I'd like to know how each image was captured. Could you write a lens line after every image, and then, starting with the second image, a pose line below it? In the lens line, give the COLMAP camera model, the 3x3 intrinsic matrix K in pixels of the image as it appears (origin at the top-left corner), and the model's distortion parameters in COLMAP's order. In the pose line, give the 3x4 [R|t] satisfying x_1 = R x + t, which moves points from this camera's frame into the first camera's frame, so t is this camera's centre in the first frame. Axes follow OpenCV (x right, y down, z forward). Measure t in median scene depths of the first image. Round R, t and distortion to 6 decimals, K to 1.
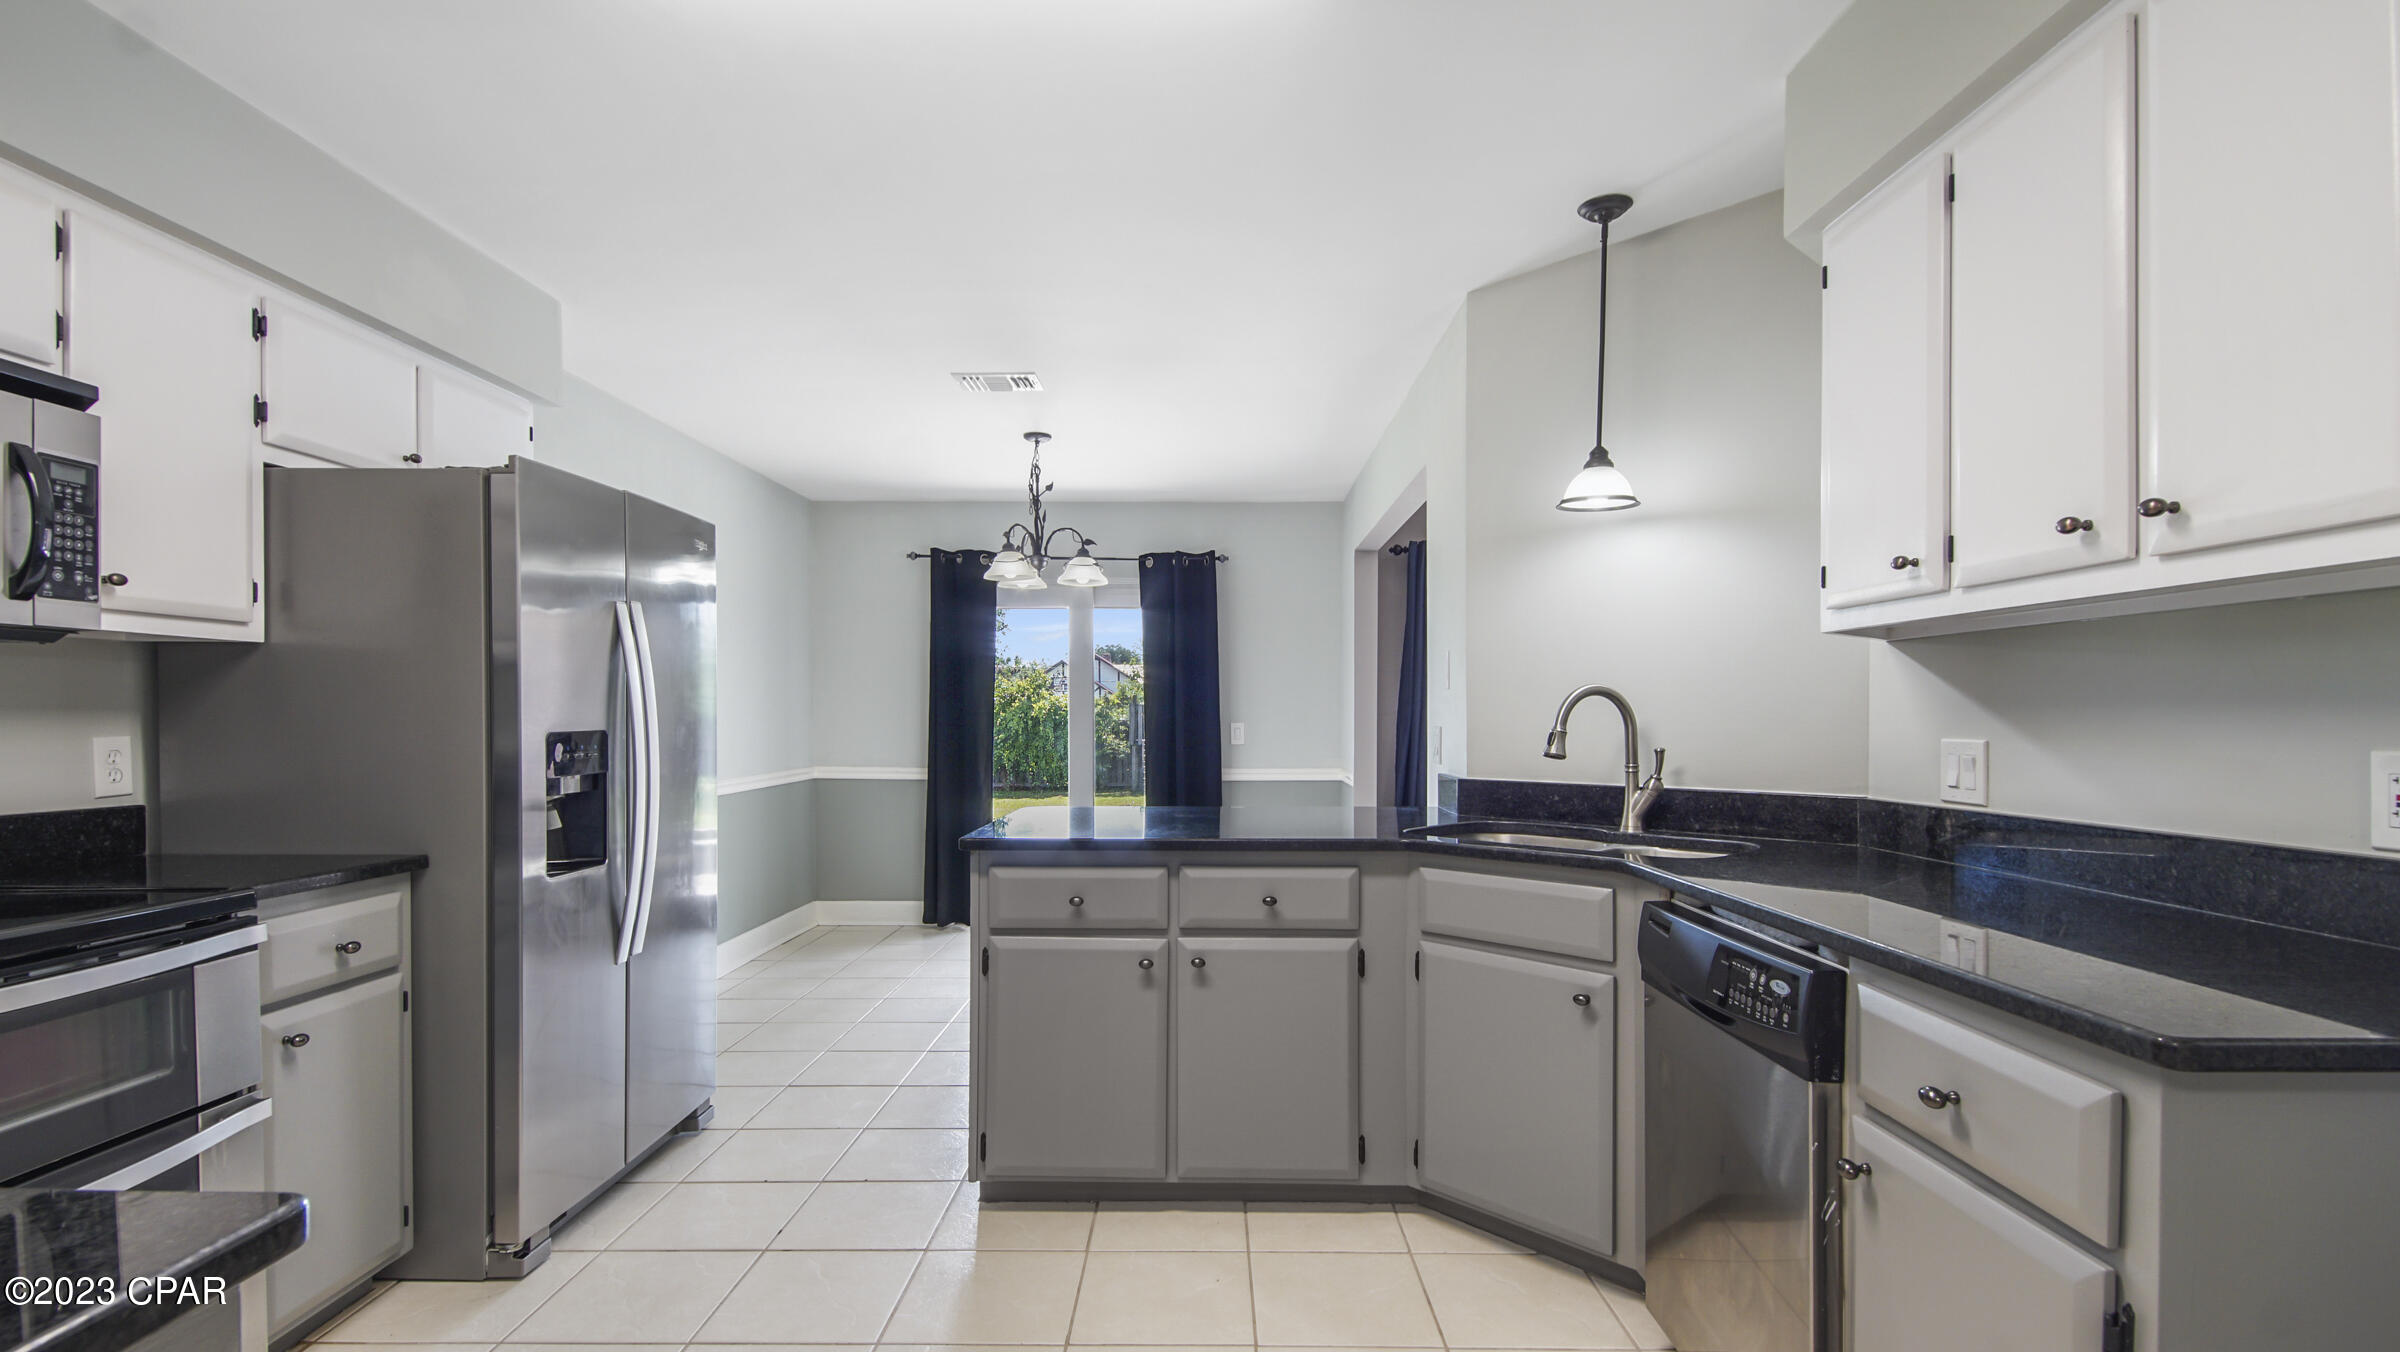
lens RADIAL K [[1089.4, 0, 1191.1], [0, 1089.4, 722.4], [0, 0, 1]] dist [0.015684, -0.000714]
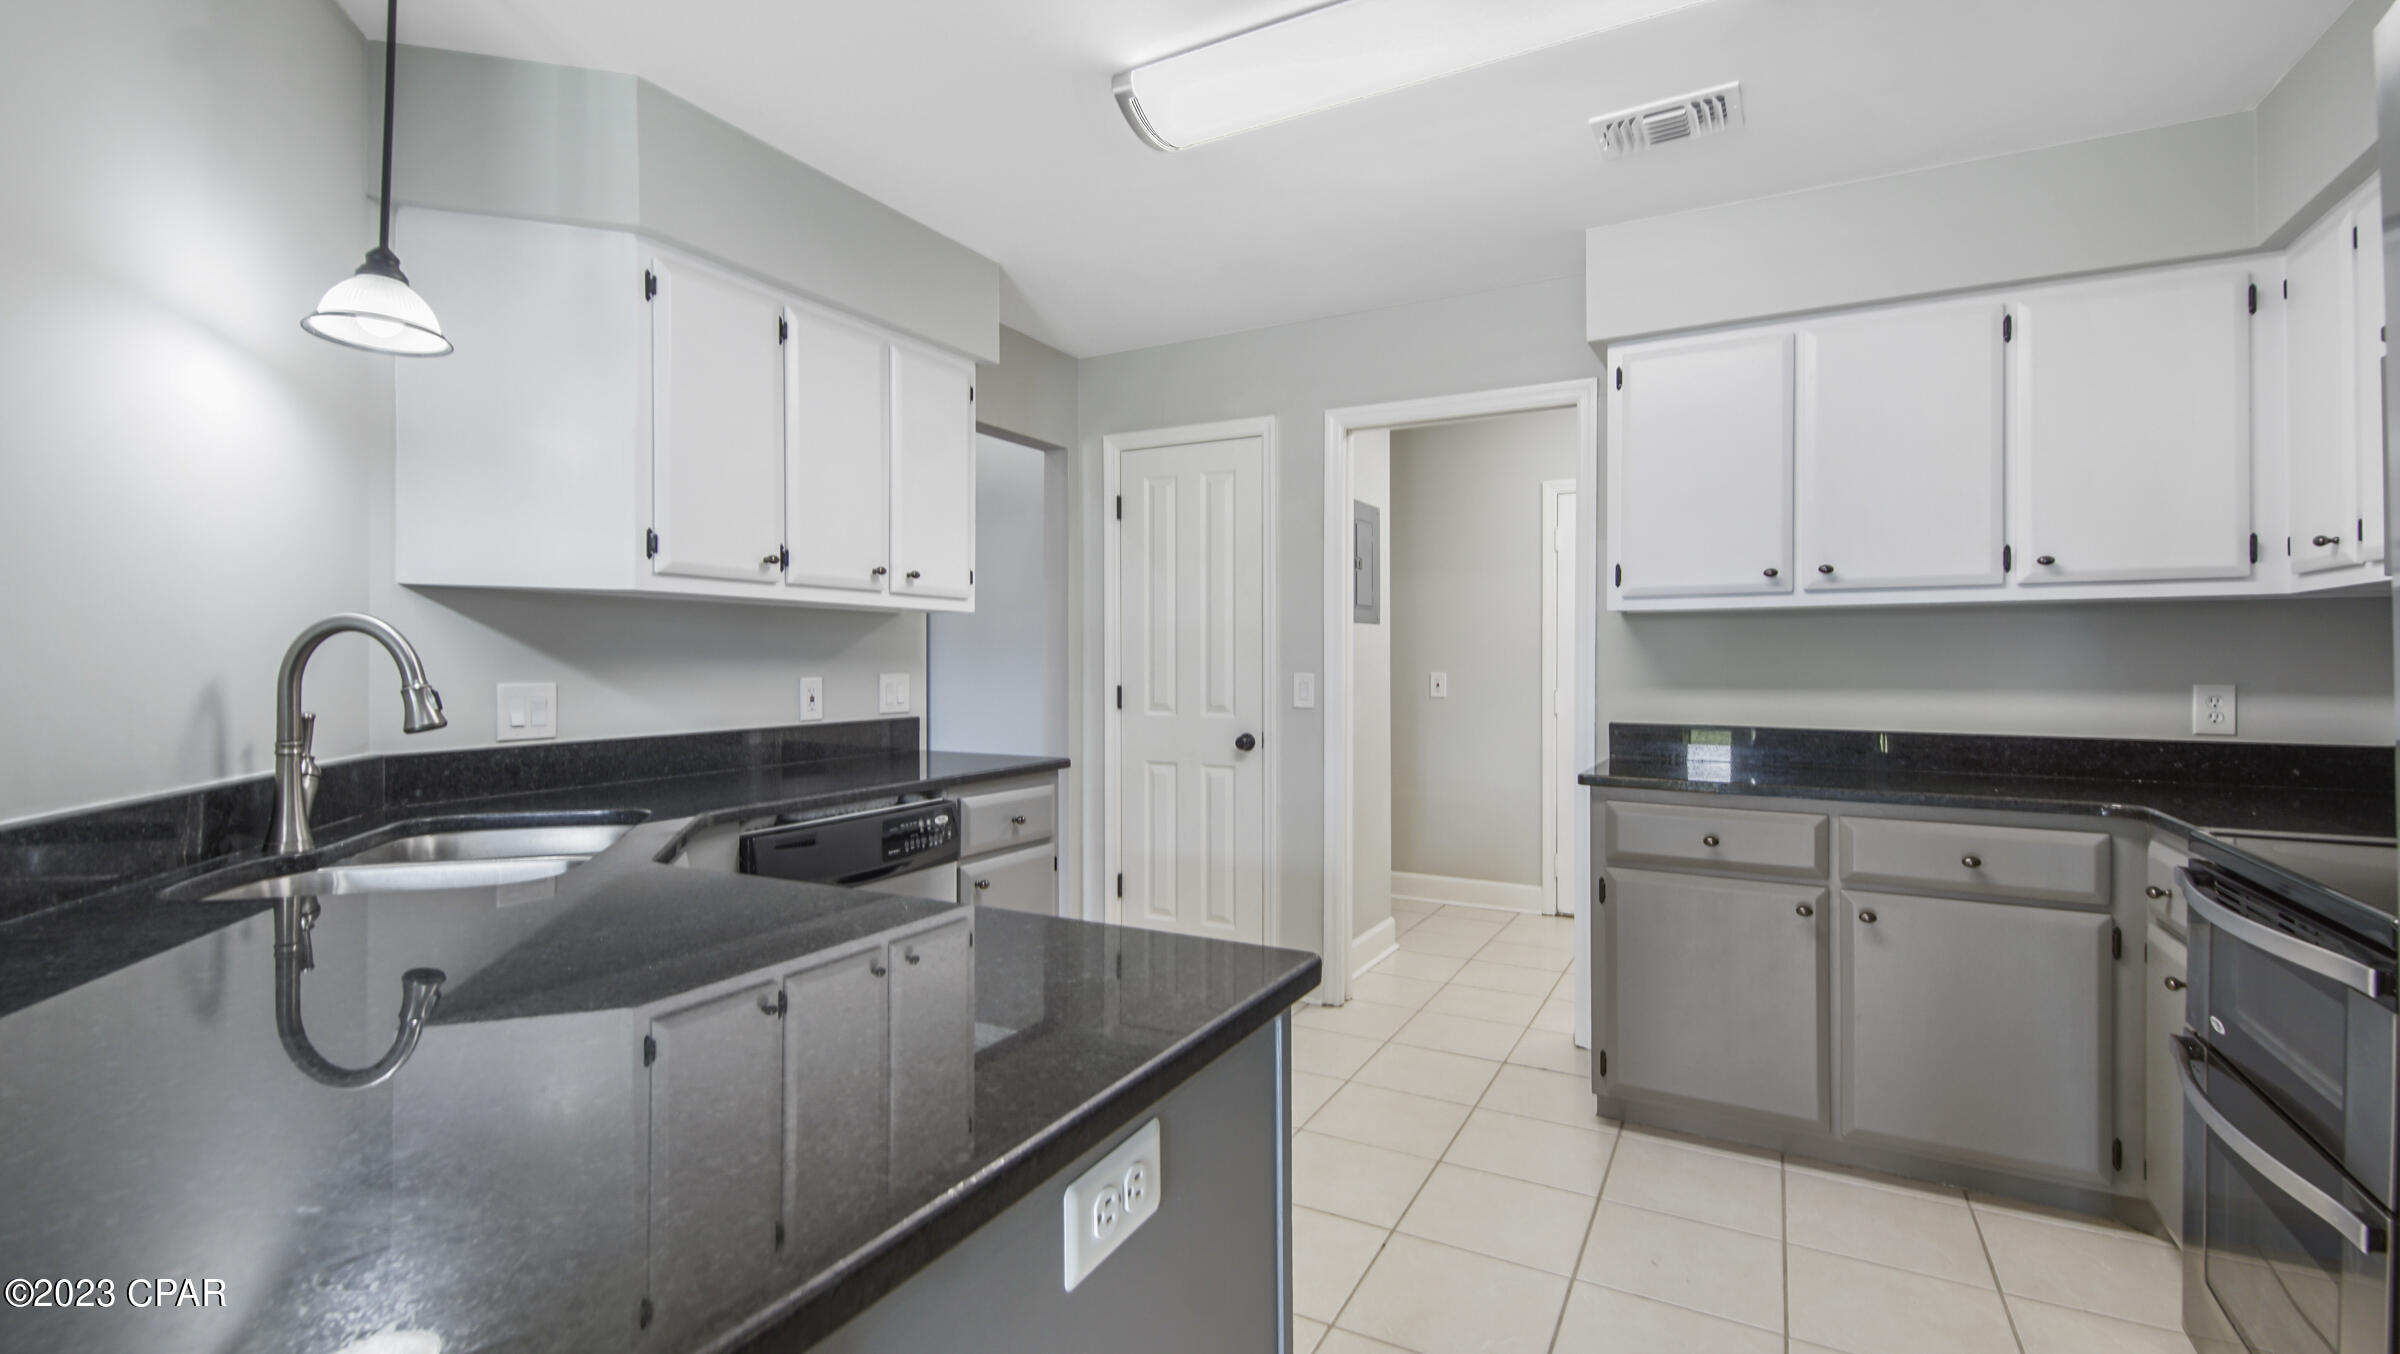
lens RADIAL K [[1071.0, 0, 1190.3], [0, 1071.0, 683.3], [0, 0, 1]] dist [0.031585, -0.018958]
pose [[-0.879408, -0.002554, 0.476062, -0.371772], [0.009996, 0.999666, 0.023829, -0.006454], [-0.475964, 0.025714, -0.879089, 1.390271]]
